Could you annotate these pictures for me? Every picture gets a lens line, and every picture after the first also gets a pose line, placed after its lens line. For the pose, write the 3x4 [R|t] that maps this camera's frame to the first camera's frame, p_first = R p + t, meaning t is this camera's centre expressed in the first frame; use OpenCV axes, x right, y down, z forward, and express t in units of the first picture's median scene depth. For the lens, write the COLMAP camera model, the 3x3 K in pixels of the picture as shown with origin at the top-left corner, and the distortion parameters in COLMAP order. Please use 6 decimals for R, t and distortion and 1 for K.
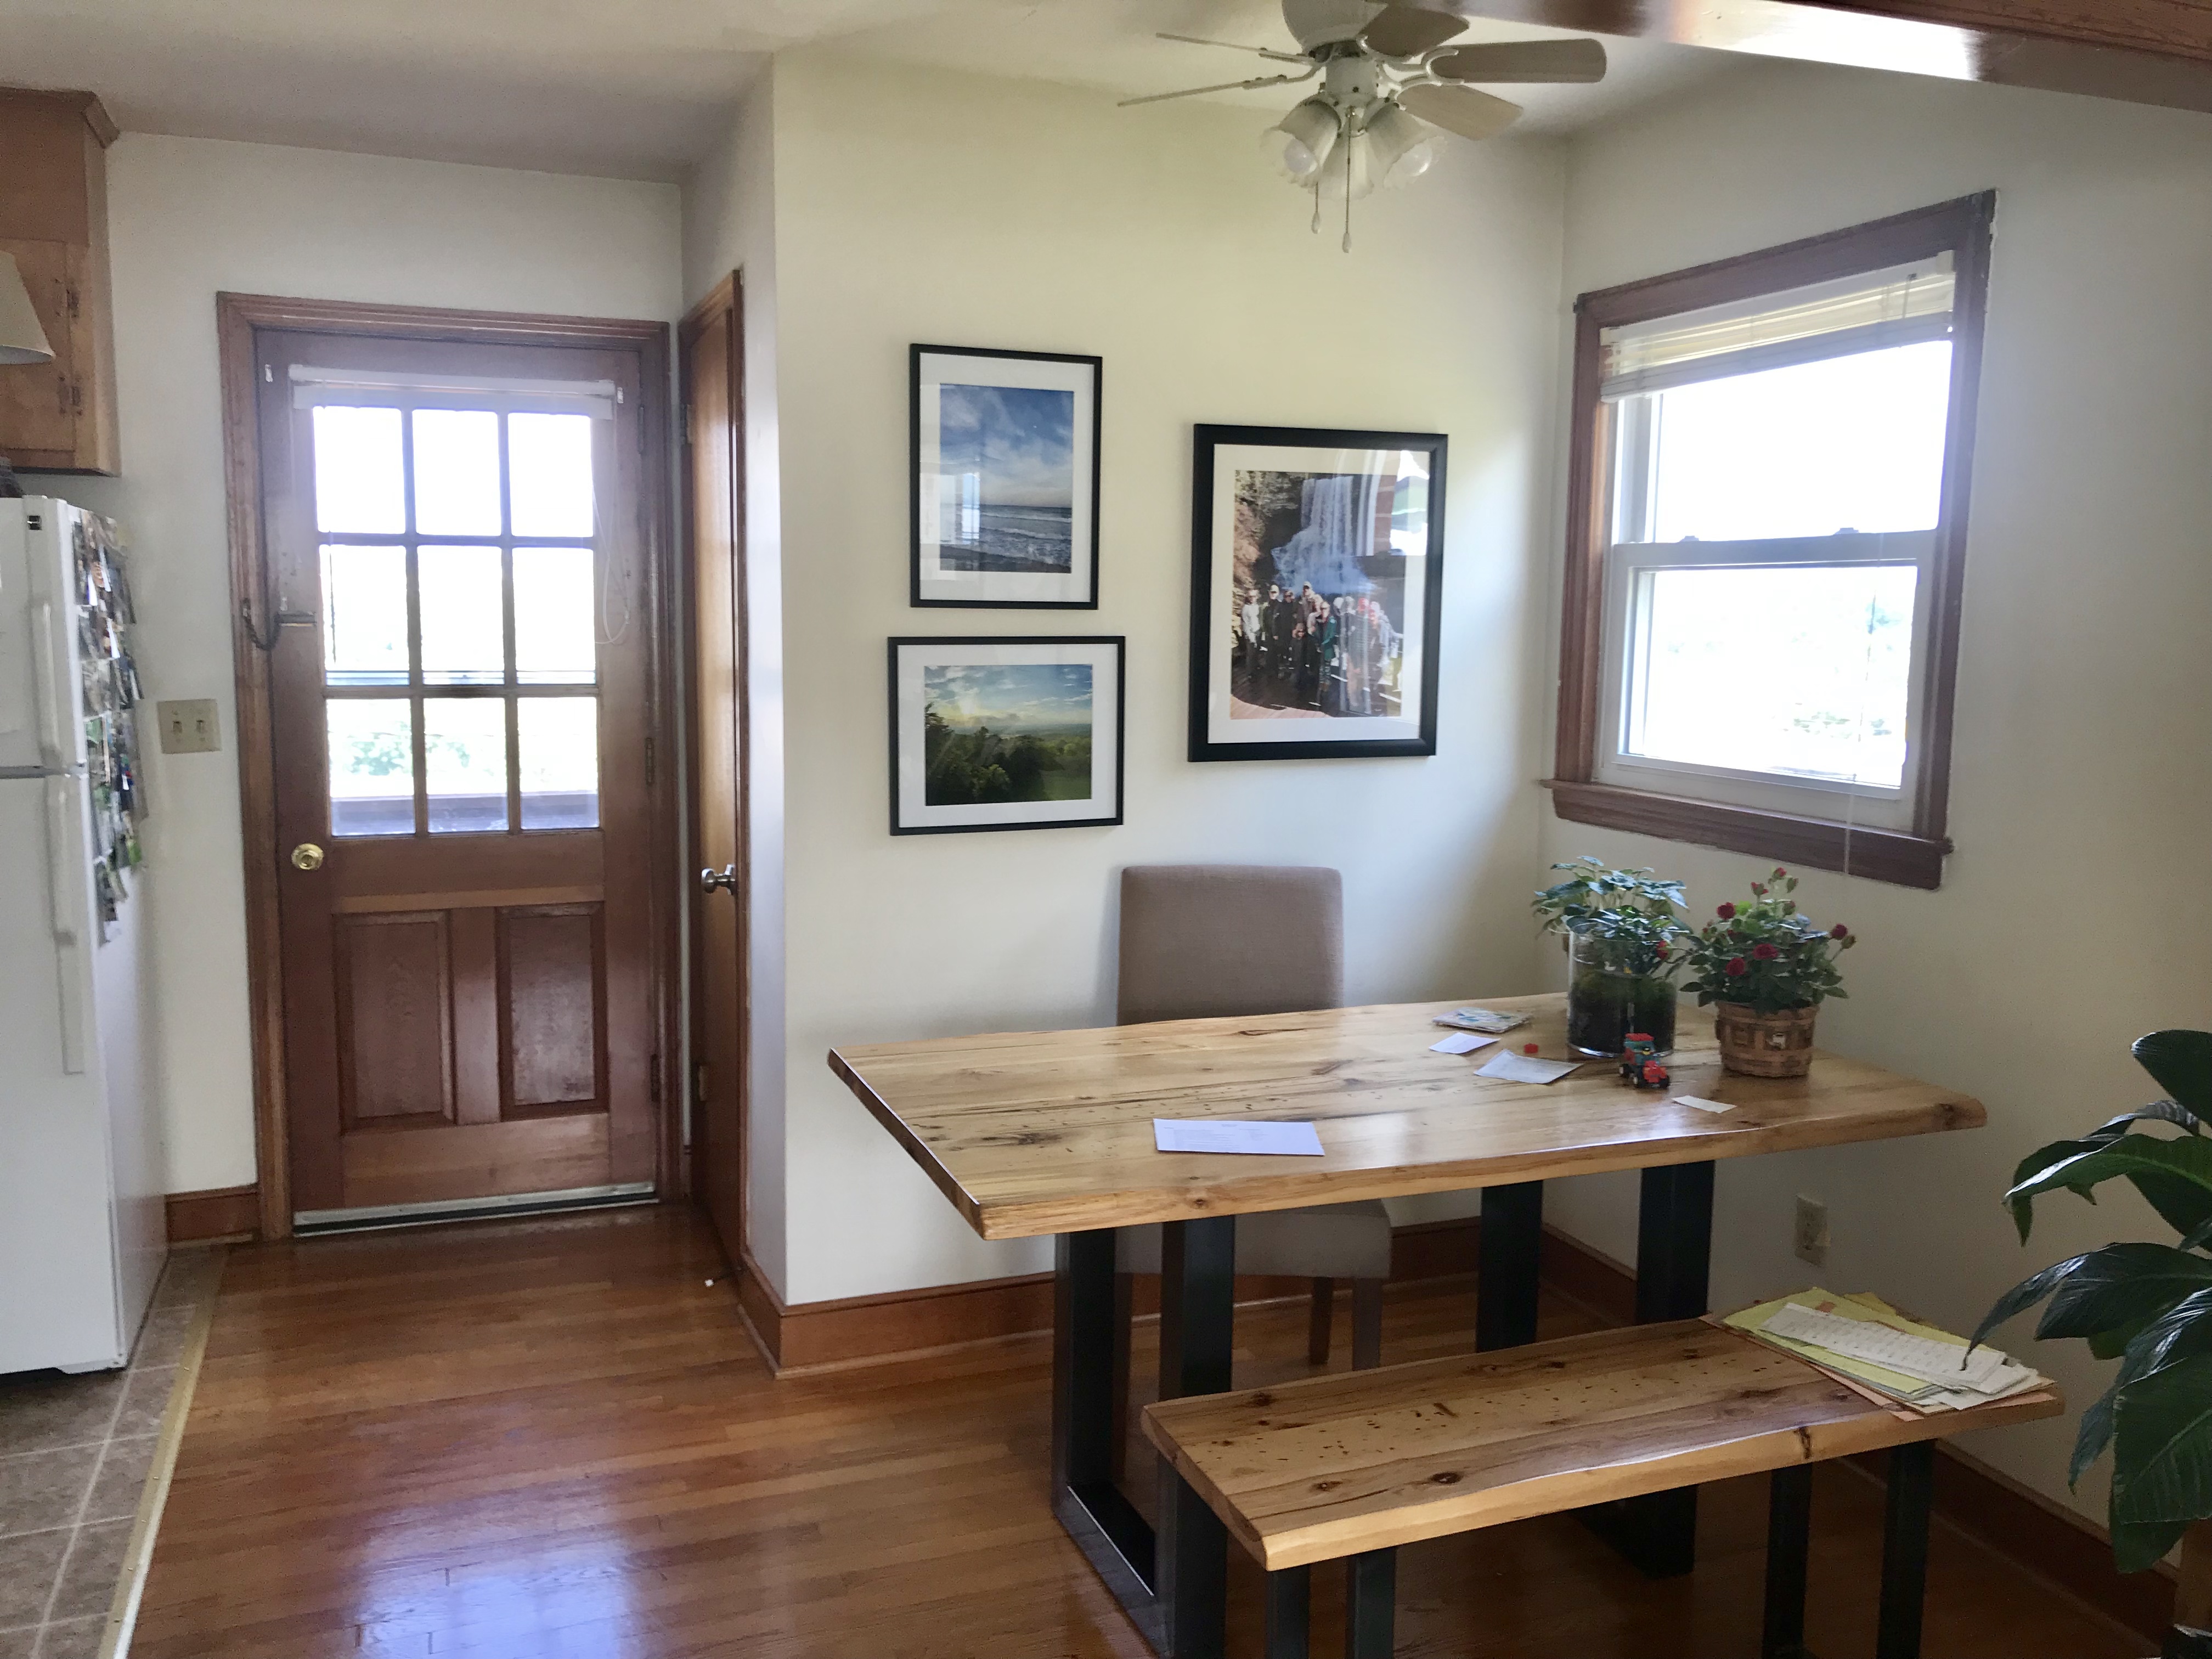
lens RADIAL K [[1763.1, 0, 1106.0], [0, 1763.1, 829.5], [0, 0, 1]] dist [0.100029, -0.253132]
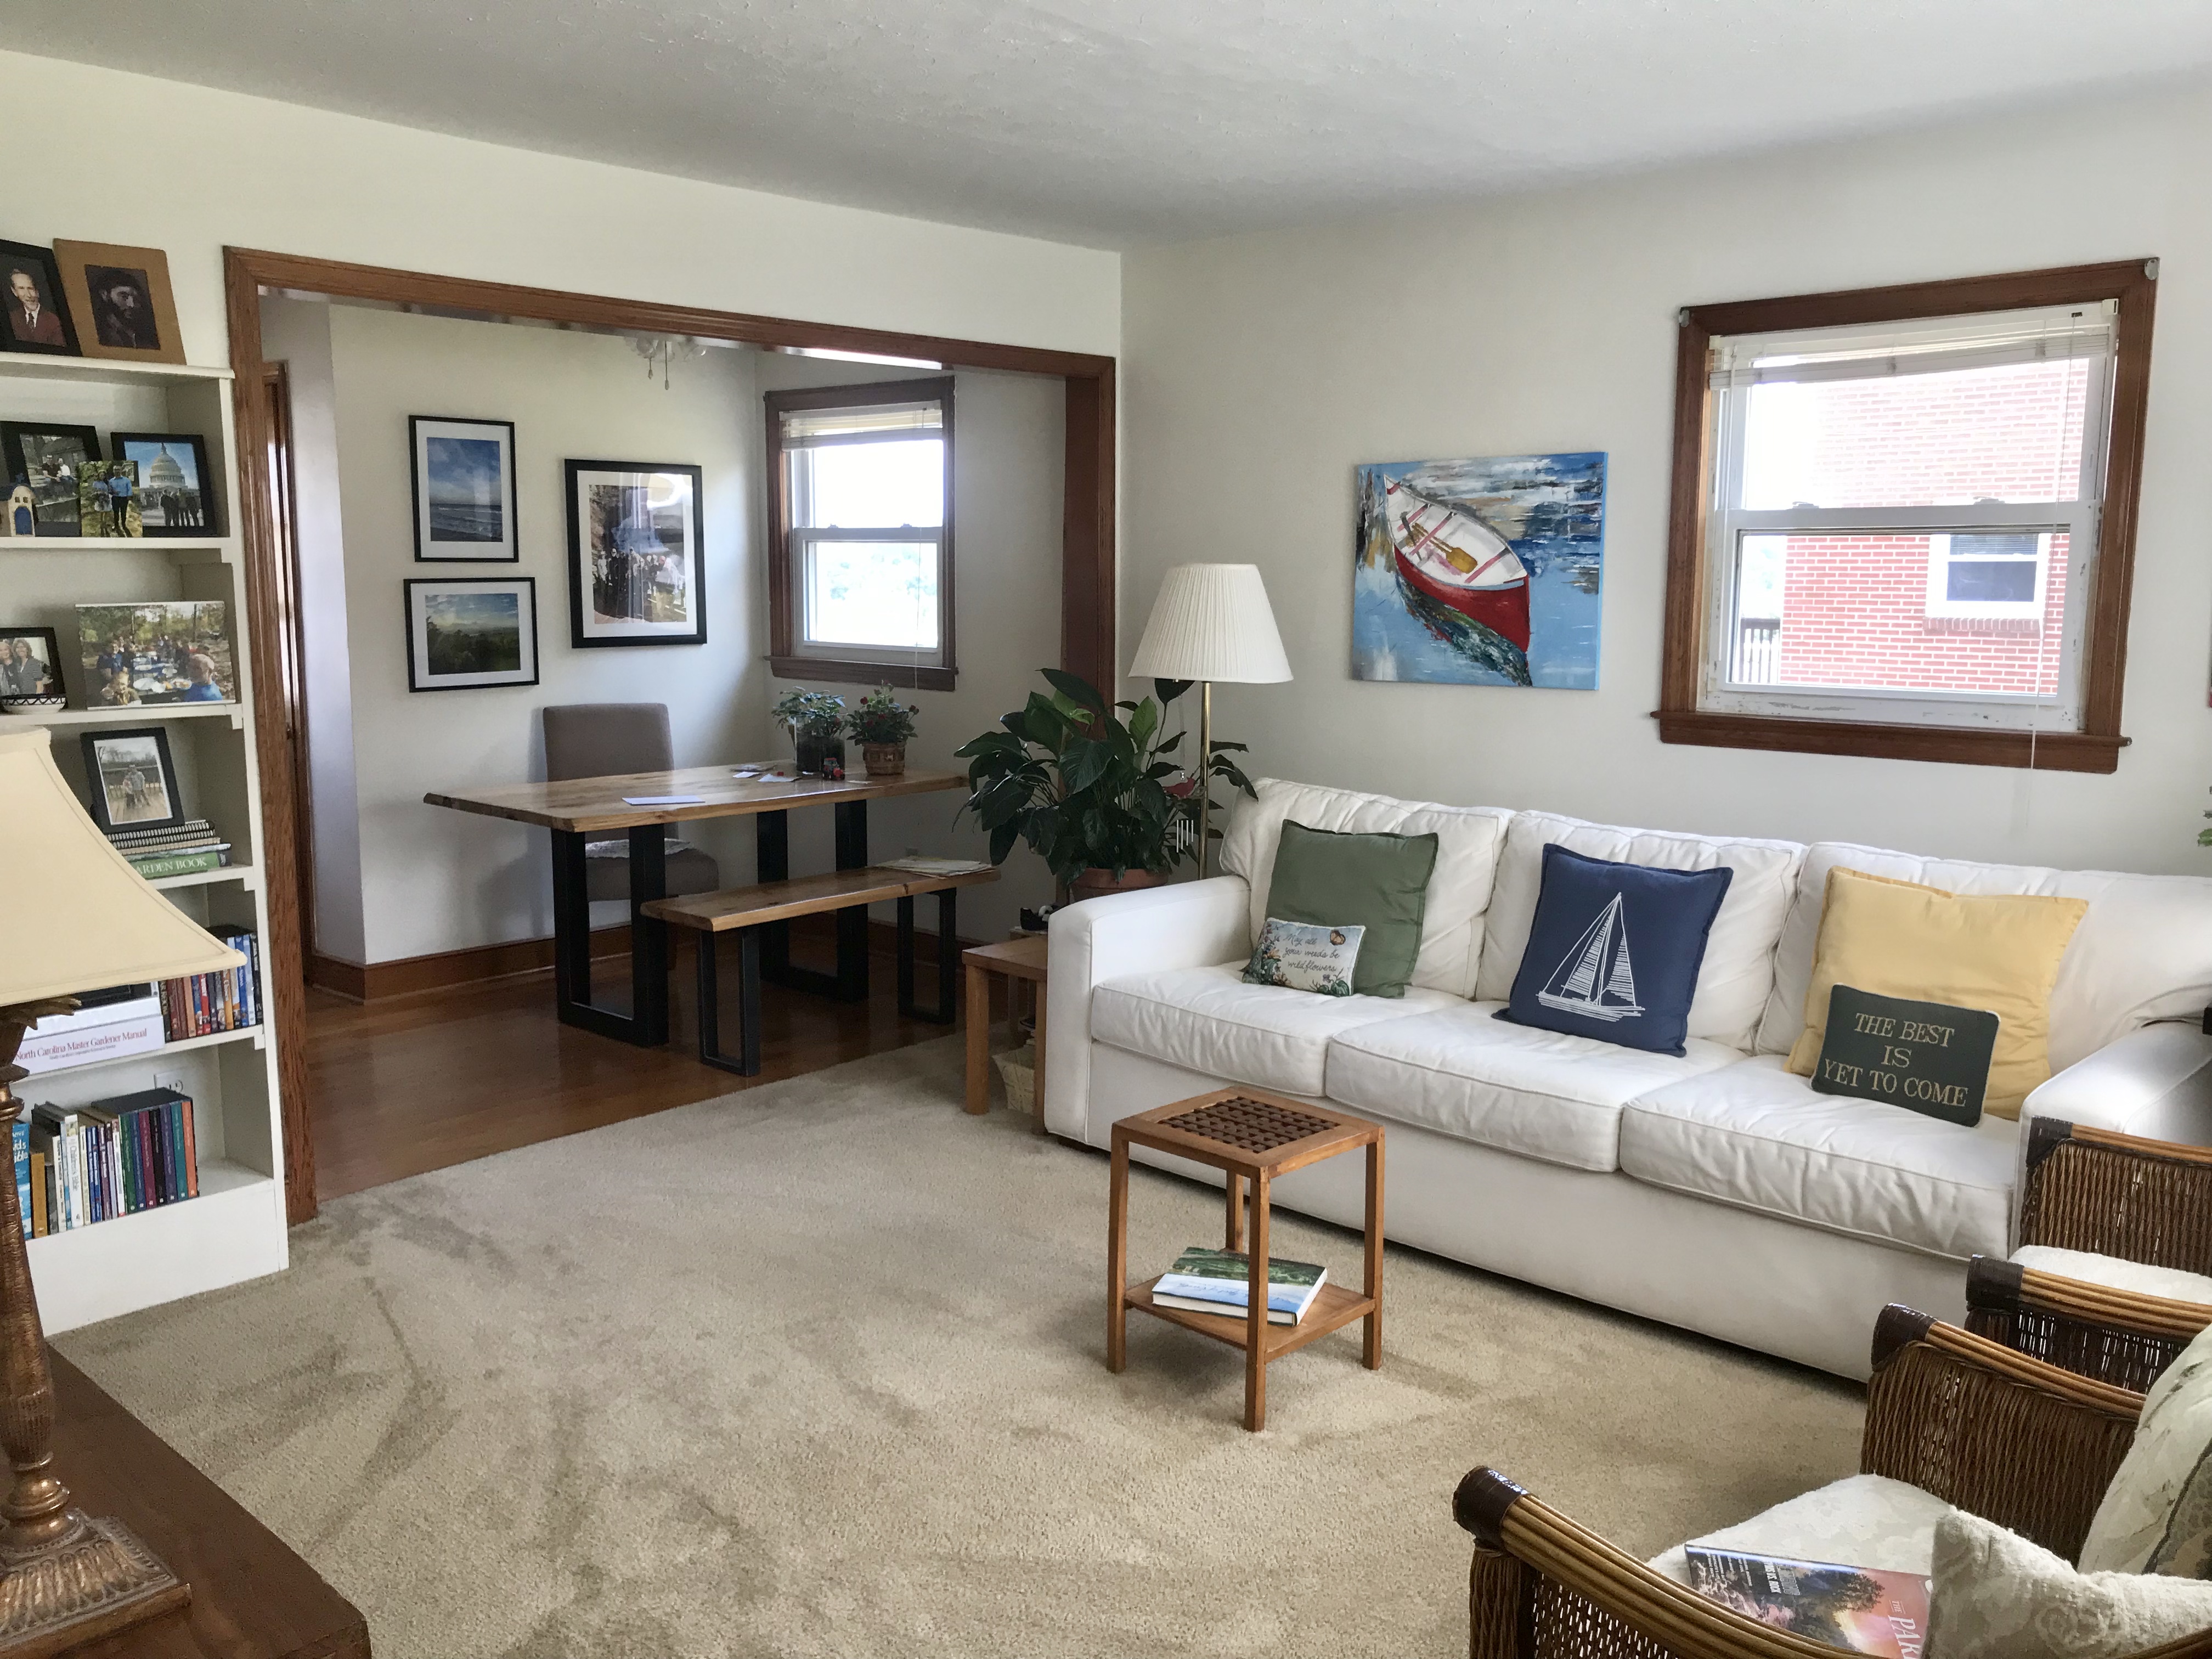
lens RADIAL K [[1763.1, 0, 1106.0], [0, 1763.1, 829.5], [0, 0, 1]] dist [0.100029, -0.253132]
pose [[0.888268, -0.074336, 0.453271, -0.312125], [0.060233, 0.997147, 0.045493, 0.098188], [-0.455360, -0.013108, 0.890211, -0.872486]]
